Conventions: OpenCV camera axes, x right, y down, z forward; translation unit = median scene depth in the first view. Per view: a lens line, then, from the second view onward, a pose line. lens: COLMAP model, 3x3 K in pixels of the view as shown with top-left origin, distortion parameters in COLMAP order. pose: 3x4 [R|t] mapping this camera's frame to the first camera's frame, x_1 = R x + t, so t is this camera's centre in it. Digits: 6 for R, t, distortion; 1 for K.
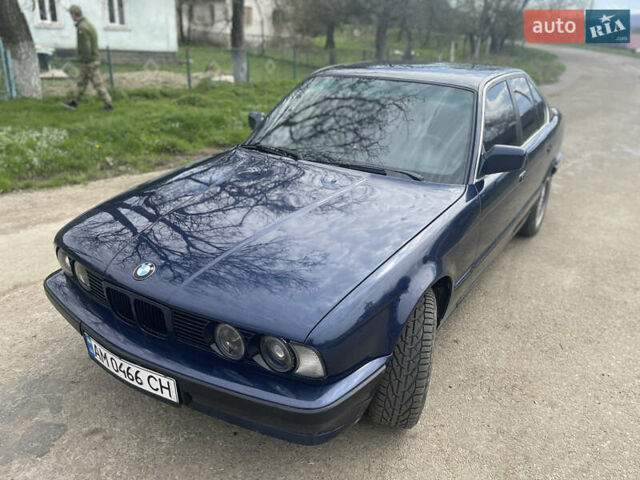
lens RADIAL K [[489.8, 0, 321.3], [0, 489.8, 237.8], [0, 0, 1]] dist [0.040293, -0.032817]
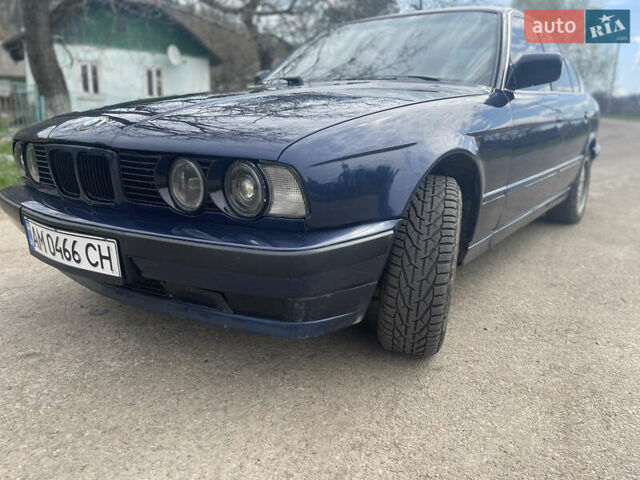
lens RADIAL K [[489.8, 0, 322.3], [0, 489.8, 239.4], [0, 0, 1]] dist [0.051453, -0.061373]
pose [[0.998516, -0.004569, -0.054270, 0.055633], [-0.003908, 0.987897, -0.155065, 0.350789], [0.054322, 0.155047, 0.986412, 0.227698]]
